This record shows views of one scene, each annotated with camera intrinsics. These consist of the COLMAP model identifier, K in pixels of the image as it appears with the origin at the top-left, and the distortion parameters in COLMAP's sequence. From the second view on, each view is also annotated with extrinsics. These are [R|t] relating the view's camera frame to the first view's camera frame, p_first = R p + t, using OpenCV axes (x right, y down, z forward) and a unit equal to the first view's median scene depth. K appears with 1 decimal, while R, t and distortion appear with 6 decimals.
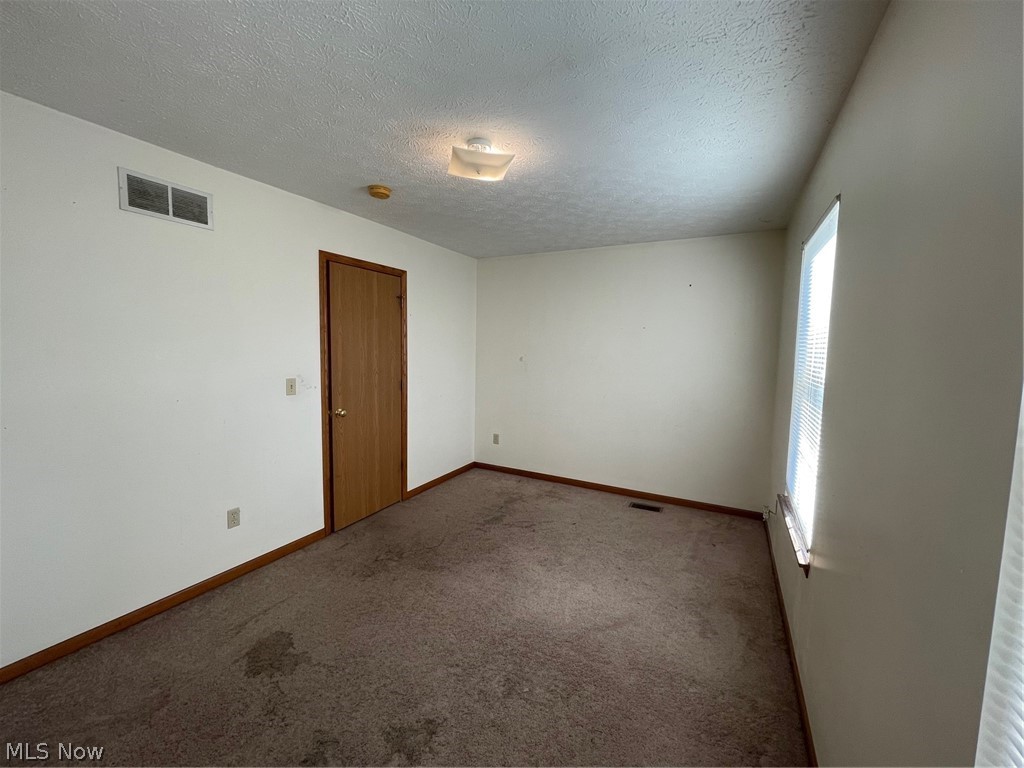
lens RADIAL K [[411.3, 0, 515.2], [0, 411.3, 381.4], [0, 0, 1]] dist [-0.000362, 0.000735]
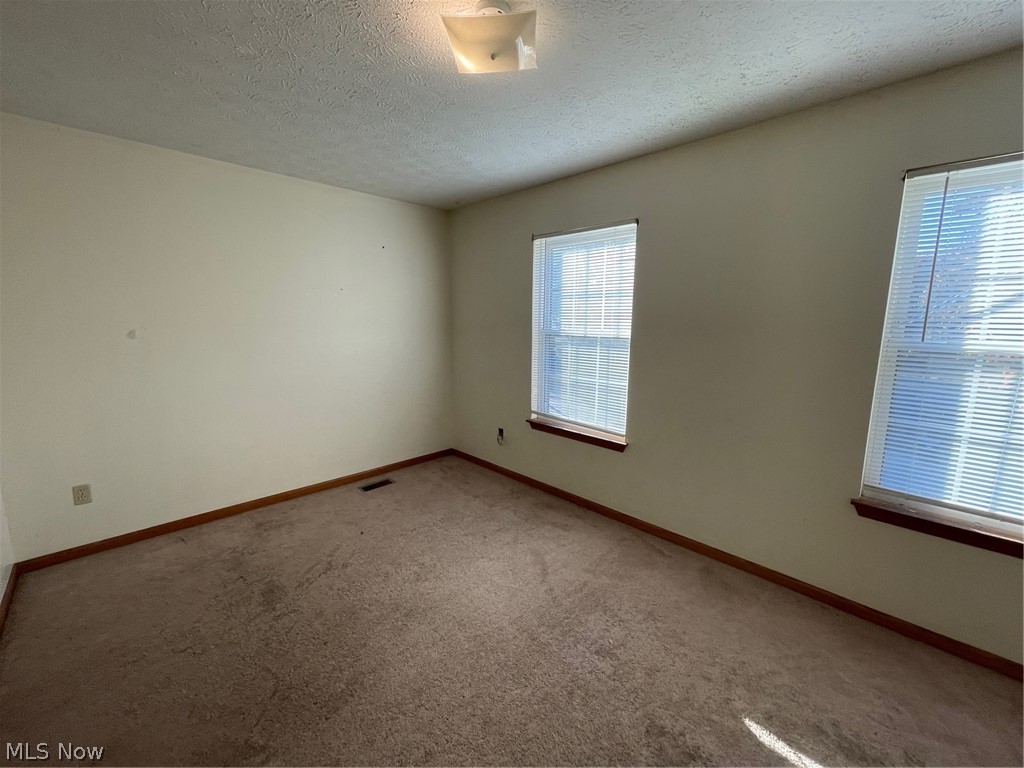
lens RADIAL K [[411.3, 0, 513.7], [0, 411.3, 382.8], [0, 0, 1]] dist [-0.000362, 0.000735]
pose [[0.303783, -0.166600, 0.938062, -0.463975], [0.081751, 0.985519, 0.148554, -0.039188], [-0.949227, 0.031559, 0.313004, 0.444832]]
